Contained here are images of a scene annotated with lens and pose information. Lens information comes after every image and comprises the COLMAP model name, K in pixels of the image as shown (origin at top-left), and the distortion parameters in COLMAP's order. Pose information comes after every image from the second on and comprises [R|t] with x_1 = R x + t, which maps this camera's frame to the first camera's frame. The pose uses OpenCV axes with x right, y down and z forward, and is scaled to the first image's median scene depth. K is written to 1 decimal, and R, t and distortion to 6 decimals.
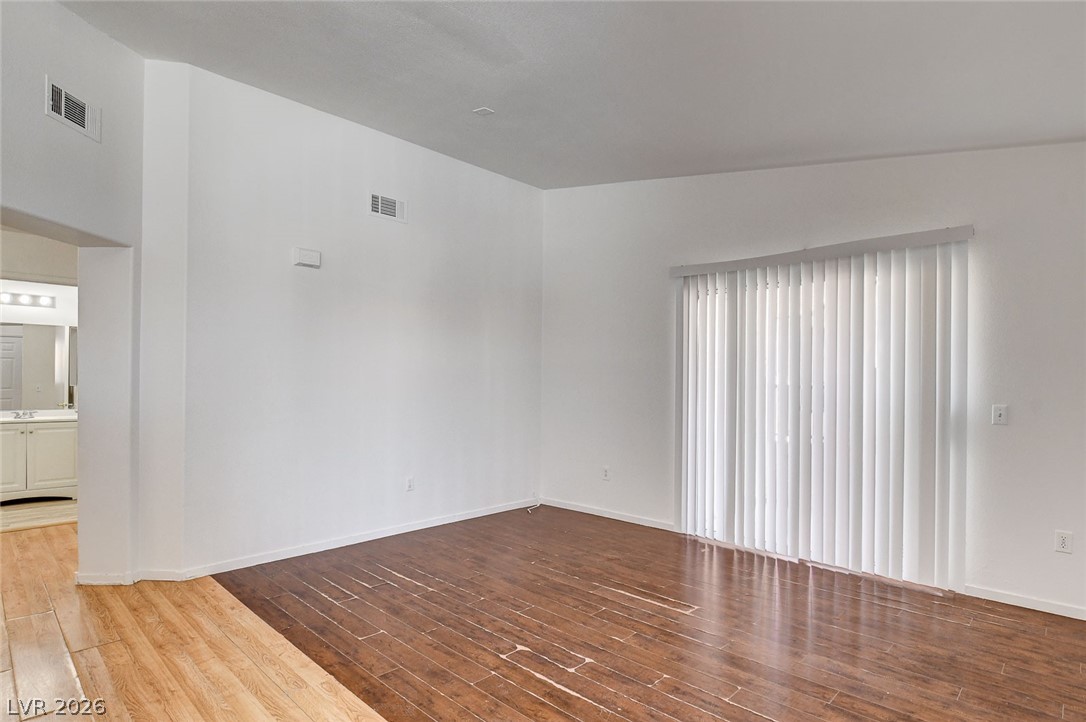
lens RADIAL K [[565.3, 0, 553.4], [0, 565.3, 383.6], [0, 0, 1]] dist [-0.020199, 0.000592]
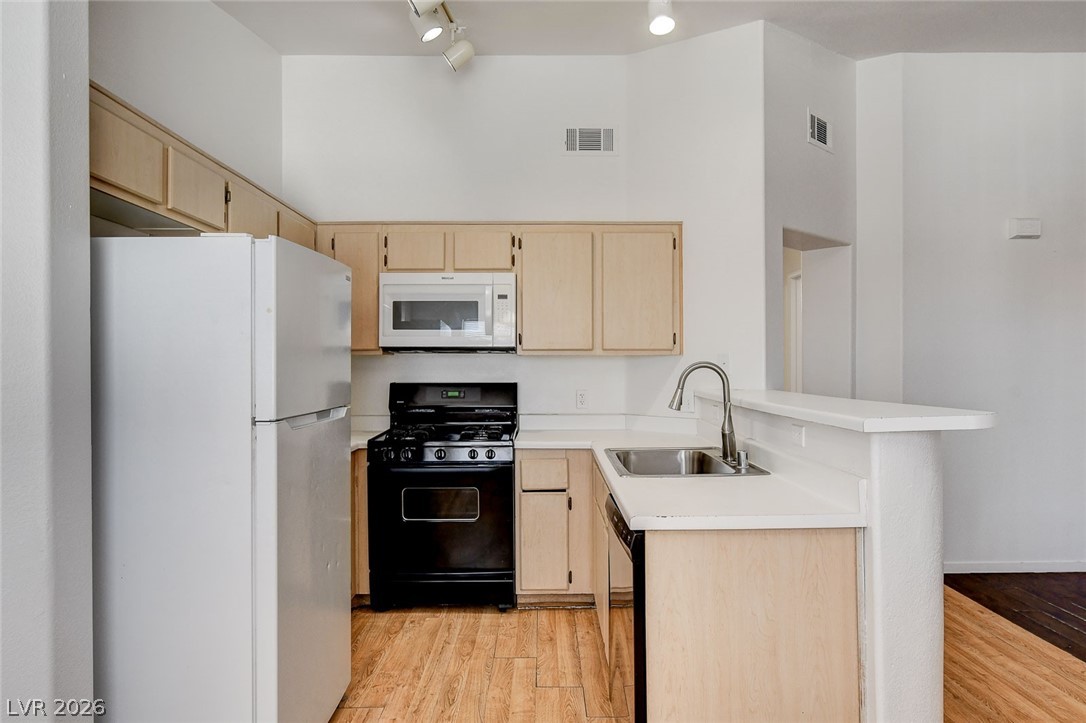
lens RADIAL K [[708.2, 0, 540.9], [0, 708.2, 364.6], [0, 0, 1]] dist [-0.012302, 0.002408]
pose [[0.685527, -0.011973, -0.727949, -0.231737], [0.007506, 0.999928, -0.009378, -0.014313], [0.728008, 0.000965, 0.685568, -0.399619]]
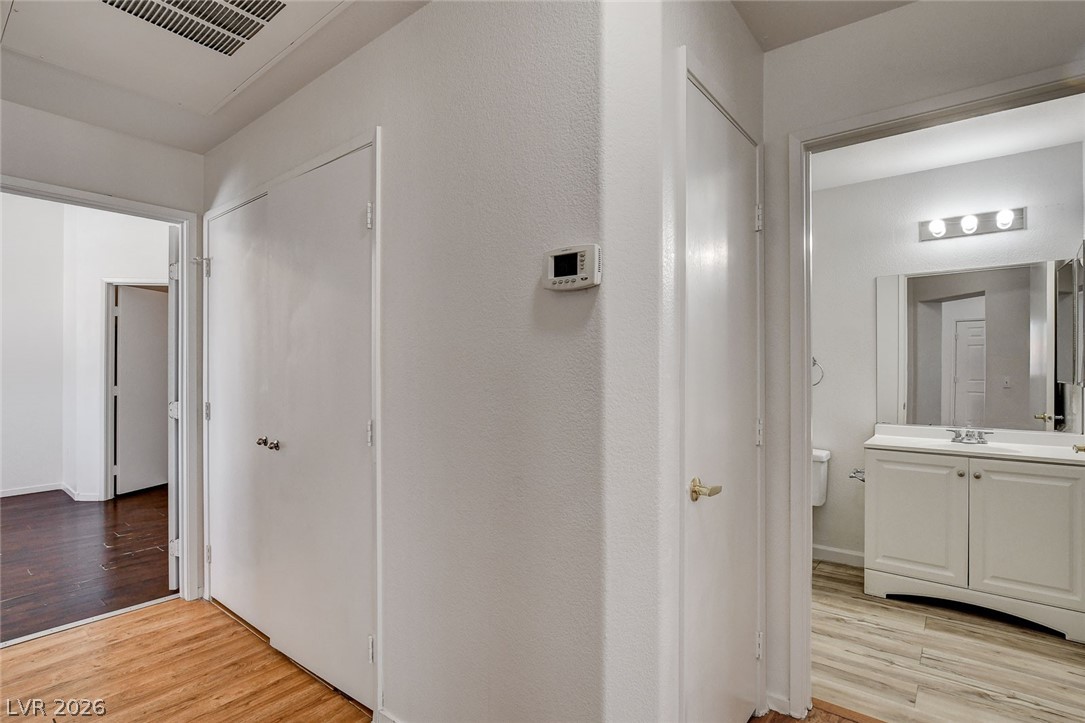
lens RADIAL K [[530.7, 0, 544.2], [0, 530.7, 366.1], [0, 0, 1]] dist [-0.016342, 0.000213]
pose [[0.085573, -0.013347, -0.996242, -0.978787], [-0.002325, 0.999905, -0.013596, -0.008714], [0.996329, 0.003480, 0.085534, 1.112752]]
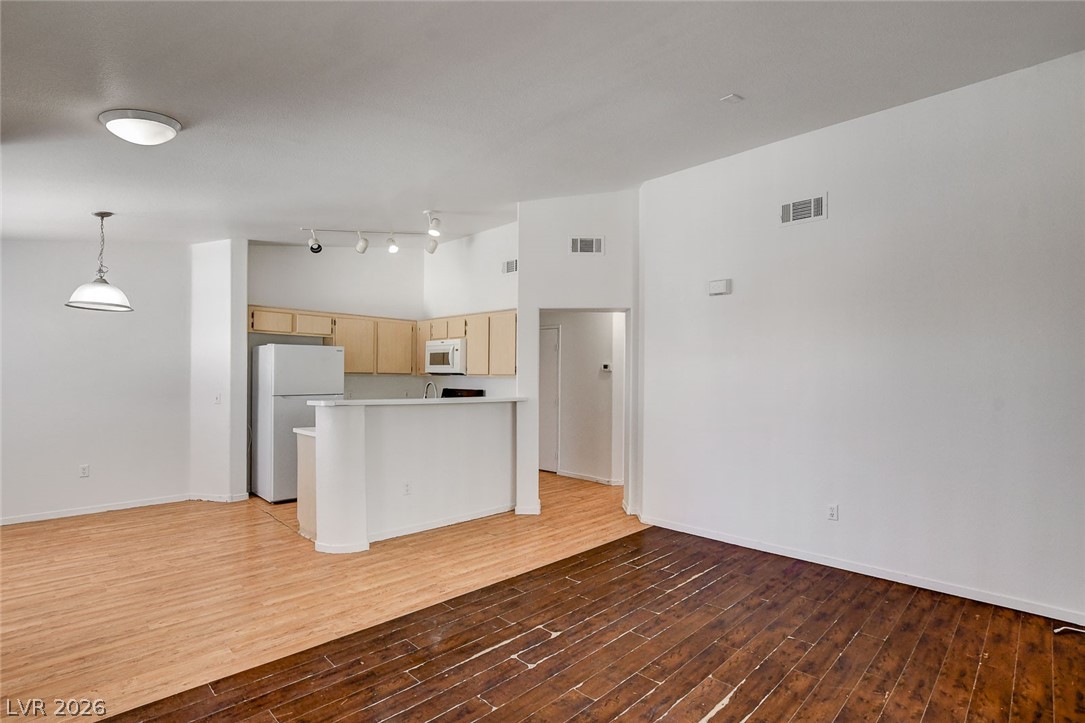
lens RADIAL K [[518.7, 0, 542.3], [0, 518.7, 377.1], [0, 0, 1]] dist [-0.017482, 0.001348]
pose [[-0.026387, -0.008721, -0.999614, 0.931207], [-0.014312, 0.999863, -0.008346, -0.031997], [0.999549, 0.014086, -0.026508, 0.946934]]
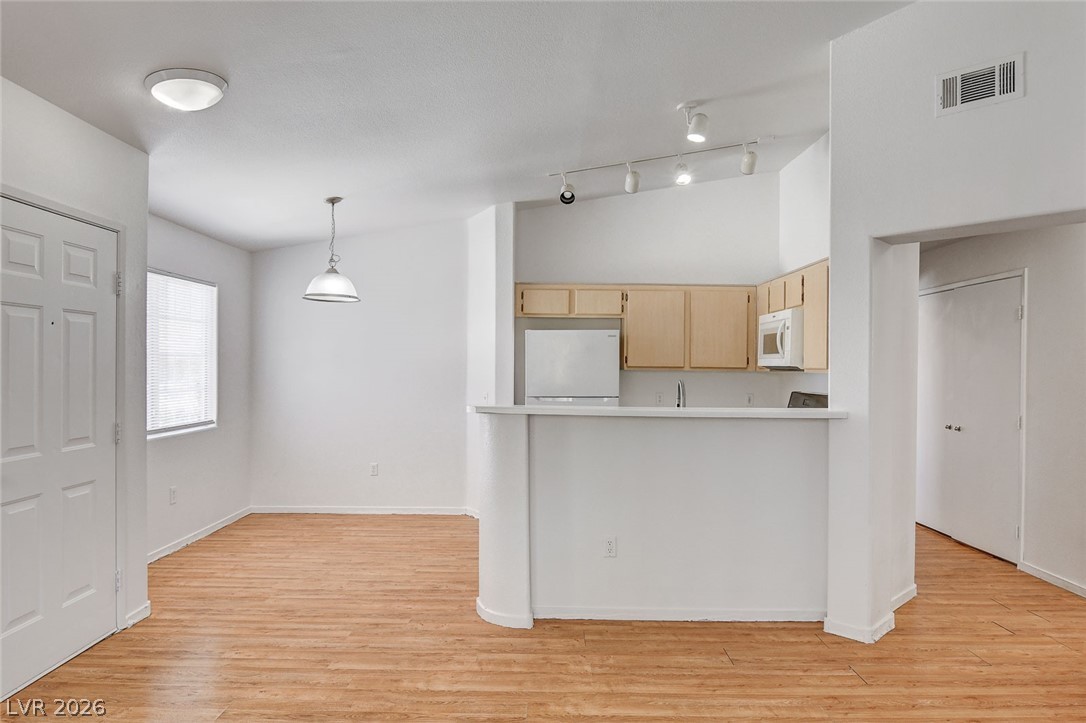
lens RADIAL K [[686.0, 0, 540.8], [0, 686.0, 374.5], [0, 0, 1]] dist [-0.021426, 0.003591]
pose [[-0.734222, -0.008584, -0.678856, 0.359642], [-0.017550, 0.999826, 0.006339, -0.041877], [0.678683, 0.016568, -0.734244, 1.383035]]
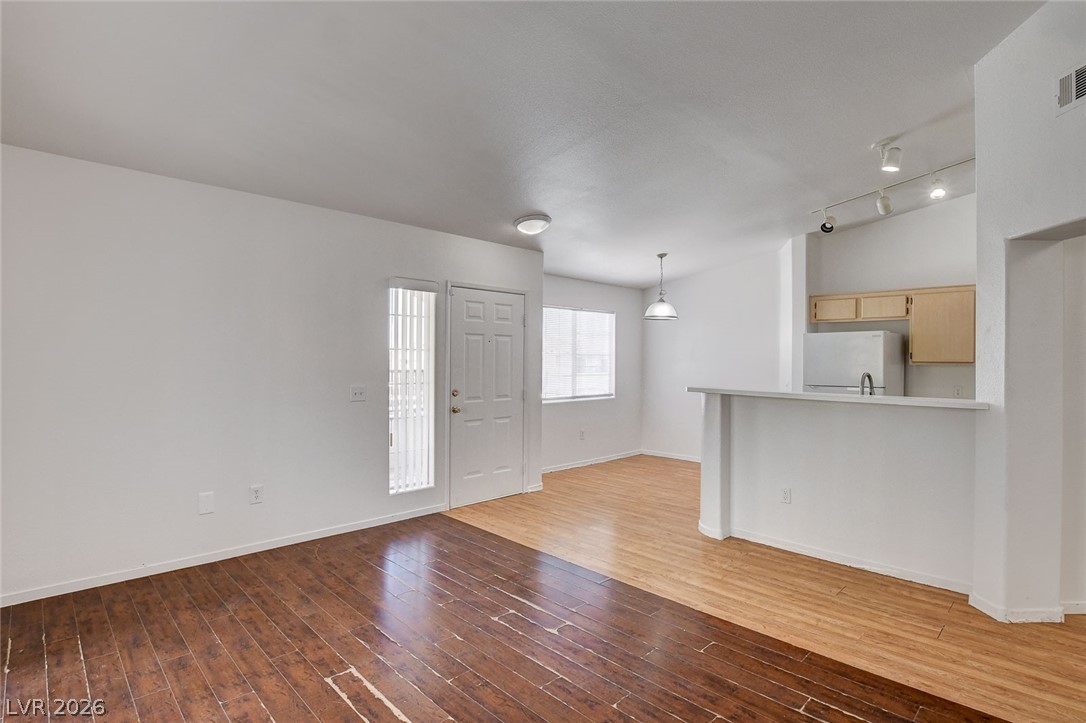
lens RADIAL K [[536.7, 0, 544.6], [0, 536.7, 362.4], [0, 0, 1]] dist [-0.026034, 0.001109]
pose [[-0.999134, -0.018033, 0.037501, -0.066039], [-0.017716, 0.999805, 0.008777, -0.049974], [-0.037652, 0.008105, -0.999258, 1.919689]]
